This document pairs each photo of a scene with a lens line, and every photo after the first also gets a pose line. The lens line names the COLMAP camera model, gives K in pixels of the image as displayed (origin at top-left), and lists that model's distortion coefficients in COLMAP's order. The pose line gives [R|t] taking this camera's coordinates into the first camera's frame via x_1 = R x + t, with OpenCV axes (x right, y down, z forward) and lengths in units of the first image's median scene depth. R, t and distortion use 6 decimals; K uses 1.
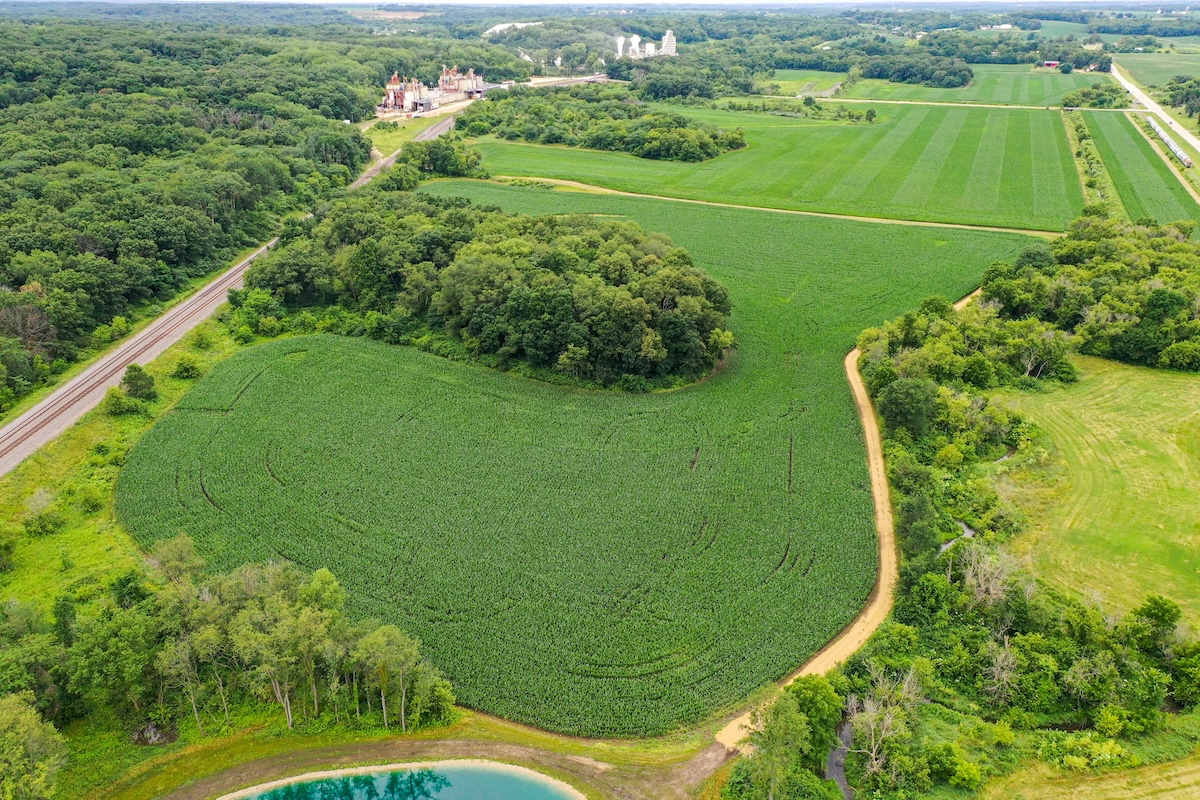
lens RADIAL K [[946.4, 0, 602.8], [0, 946.4, 403.1], [0, 0, 1]] dist [0.010925, -0.000414]
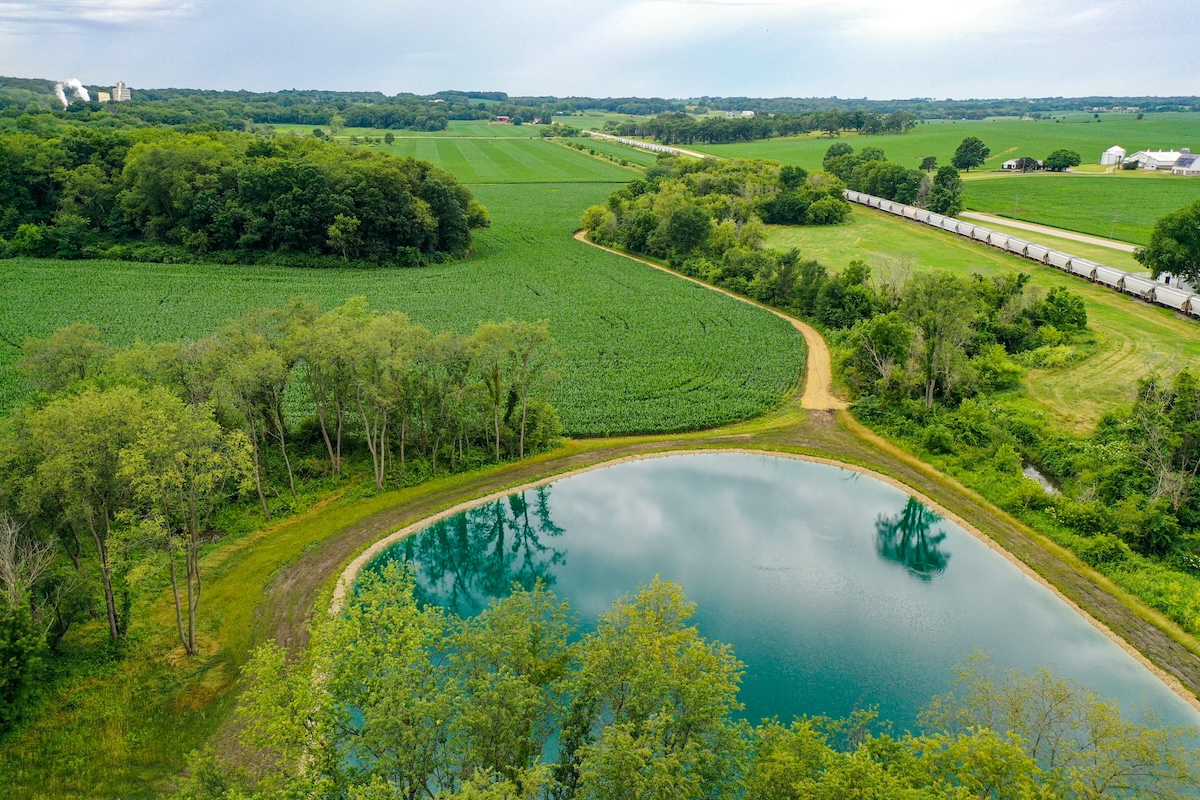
lens RADIAL K [[946.4, 0, 602.8], [0, 946.4, 403.1], [0, 0, 1]] dist [0.010925, -0.000414]
pose [[0.842501, -0.157898, 0.515035, -0.281146], [0.205111, 0.978089, -0.035663, 0.173634], [-0.498118, 0.135685, 0.856427, 0.139831]]
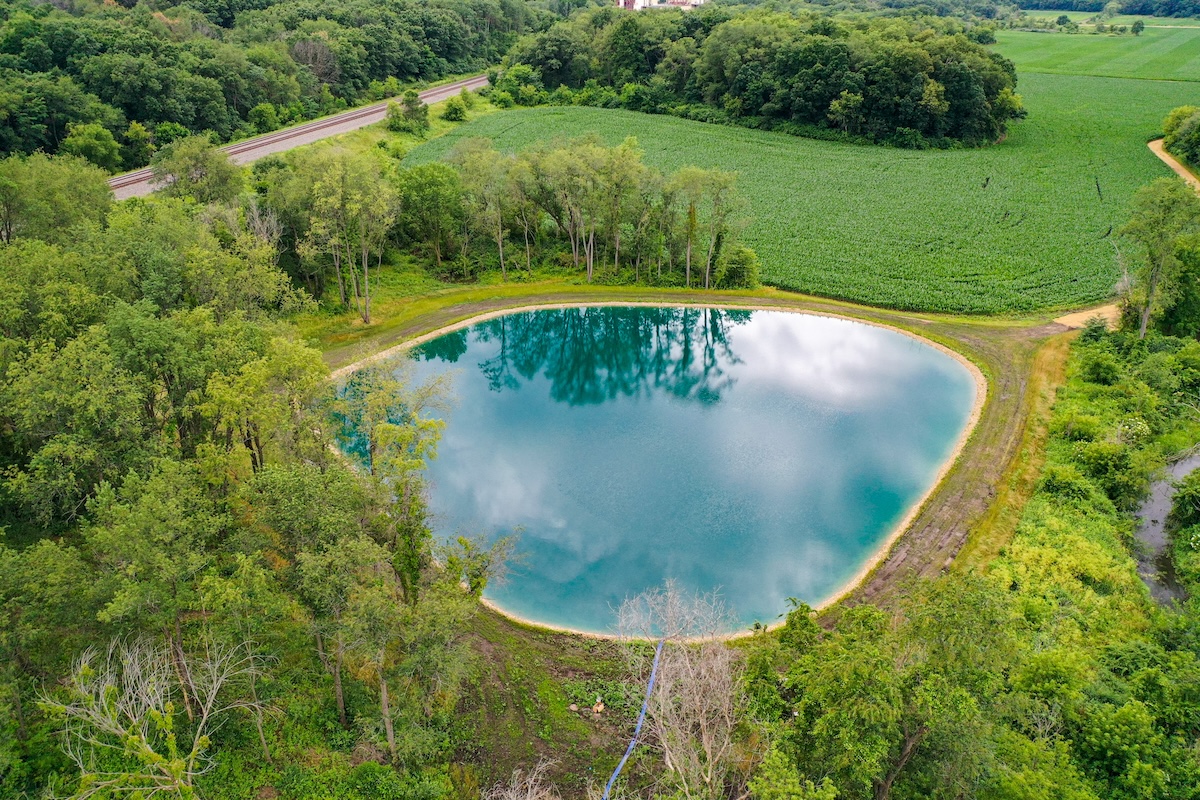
lens RADIAL K [[946.4, 0, 602.8], [0, 946.4, 403.1], [0, 0, 1]] dist [0.010925, -0.000414]
pose [[0.979404, 0.083306, -0.183926, -0.064196], [-0.080949, 0.996512, 0.020296, 0.227870], [0.184976, -0.004990, 0.982730, 0.022553]]
